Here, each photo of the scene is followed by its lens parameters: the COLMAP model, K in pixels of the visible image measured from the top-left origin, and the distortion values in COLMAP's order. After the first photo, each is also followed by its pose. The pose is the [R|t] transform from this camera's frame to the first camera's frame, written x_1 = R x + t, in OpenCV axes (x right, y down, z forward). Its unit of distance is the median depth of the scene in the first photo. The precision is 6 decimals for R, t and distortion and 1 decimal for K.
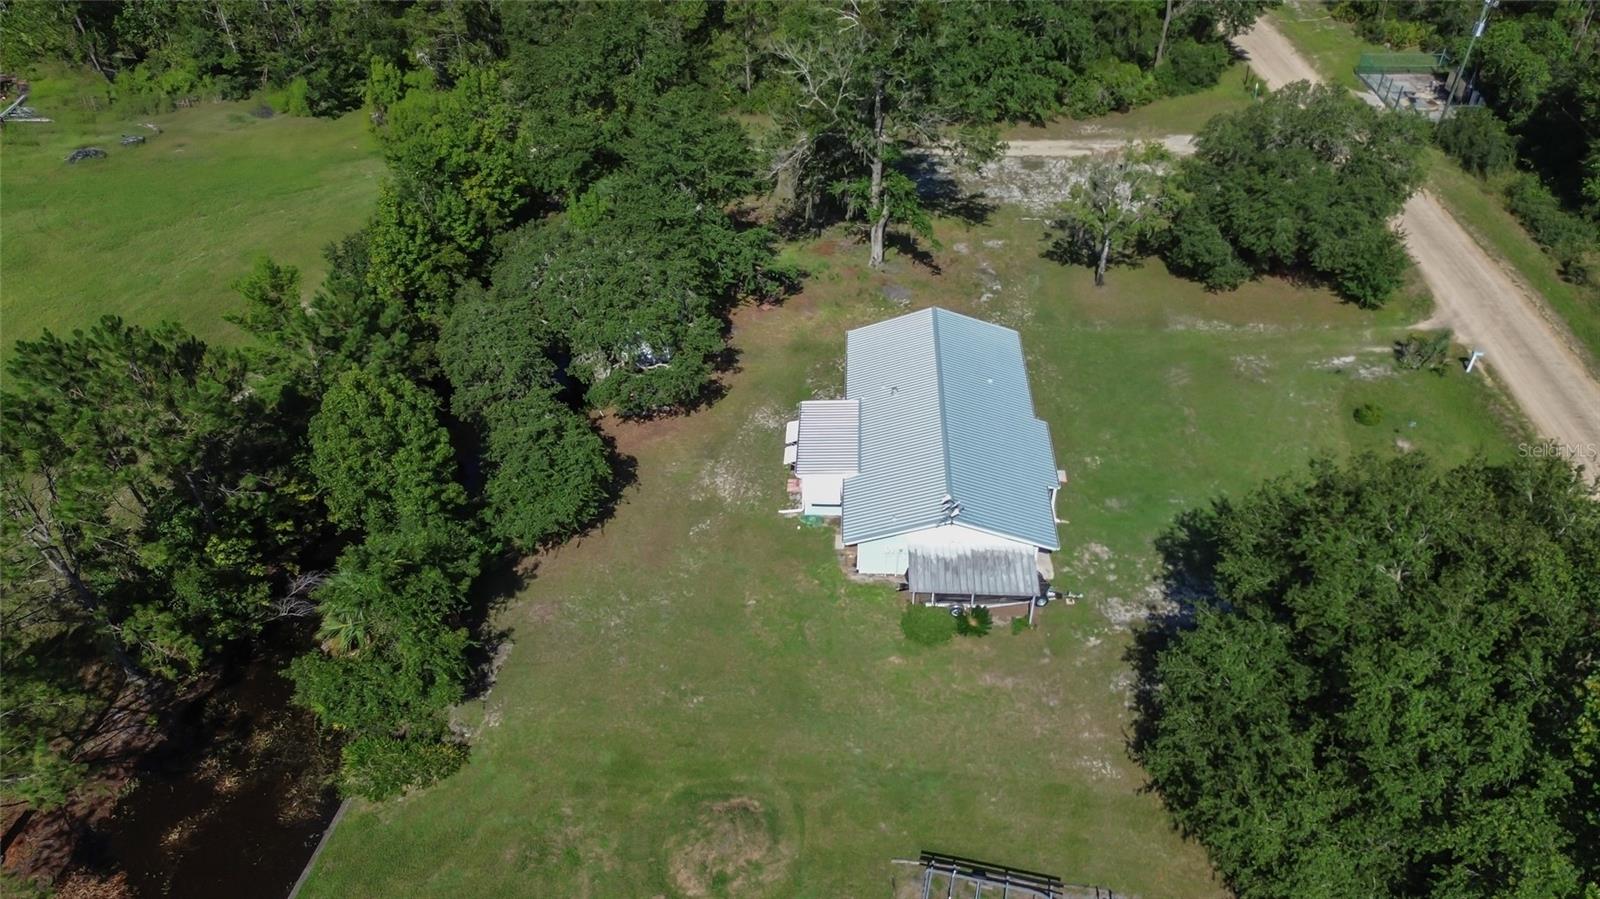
lens RADIAL K [[1109.9, 0, 800.0], [0, 1109.9, 449.5], [0, 0, 1]] dist [0.082485, -0.086349]
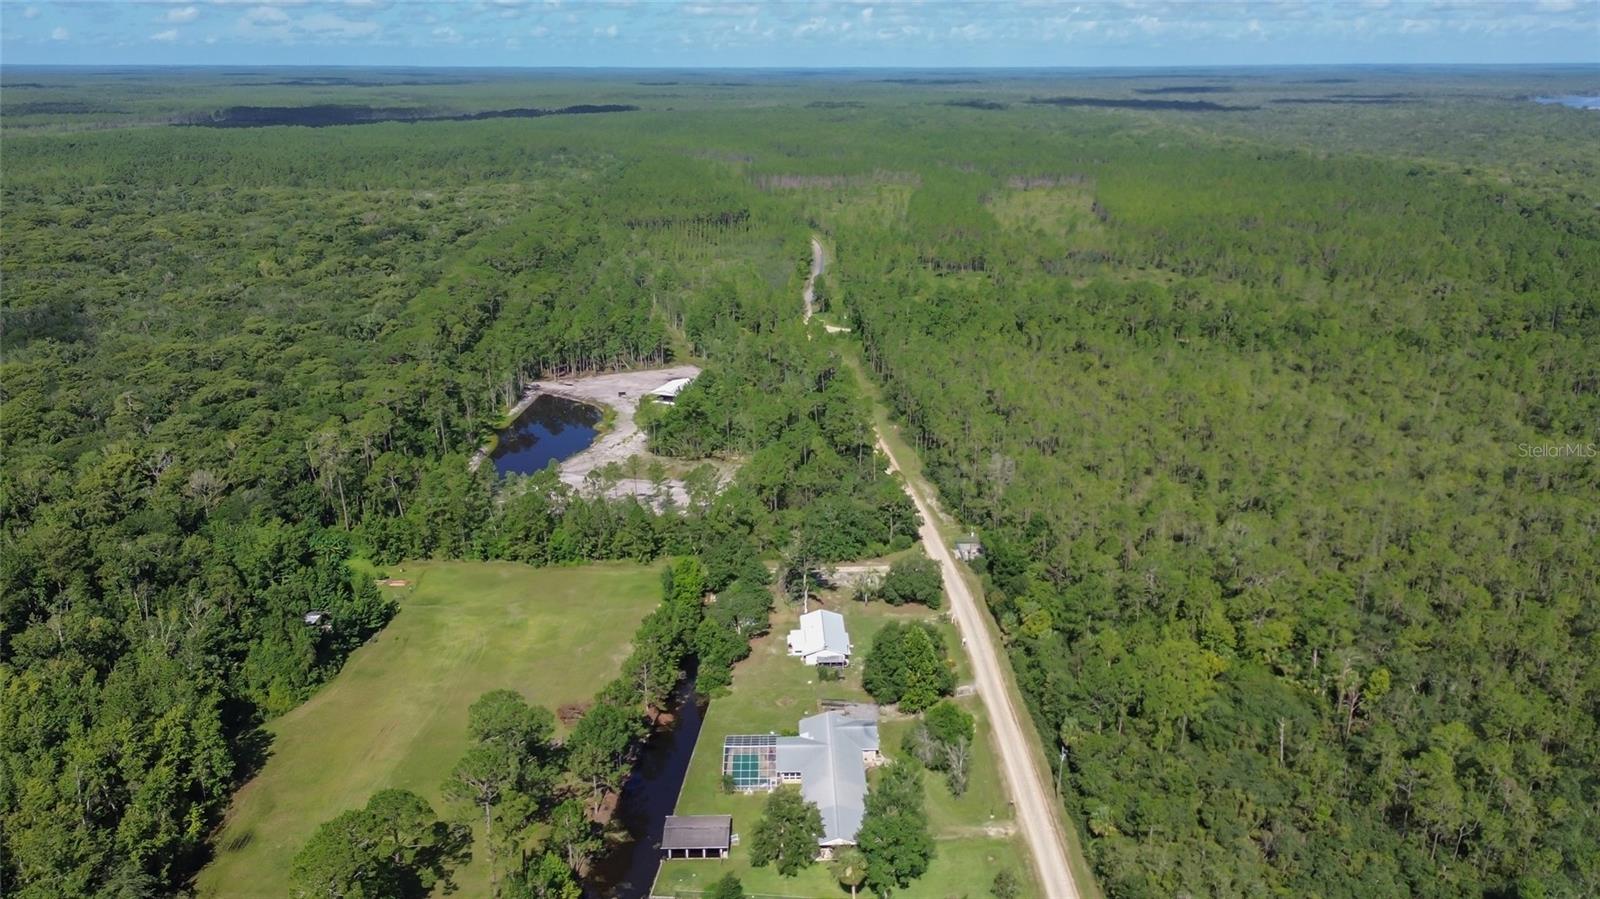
lens RADIAL K [[1109.9, 0, 800.0], [0, 1109.9, 449.5], [0, 0, 1]] dist [0.082485, -0.086349]
pose [[0.996372, -0.017779, 0.083223, -0.254508], [0.046063, 0.934961, -0.351747, 0.672989], [-0.071557, 0.354304, 0.932388, -2.675425]]
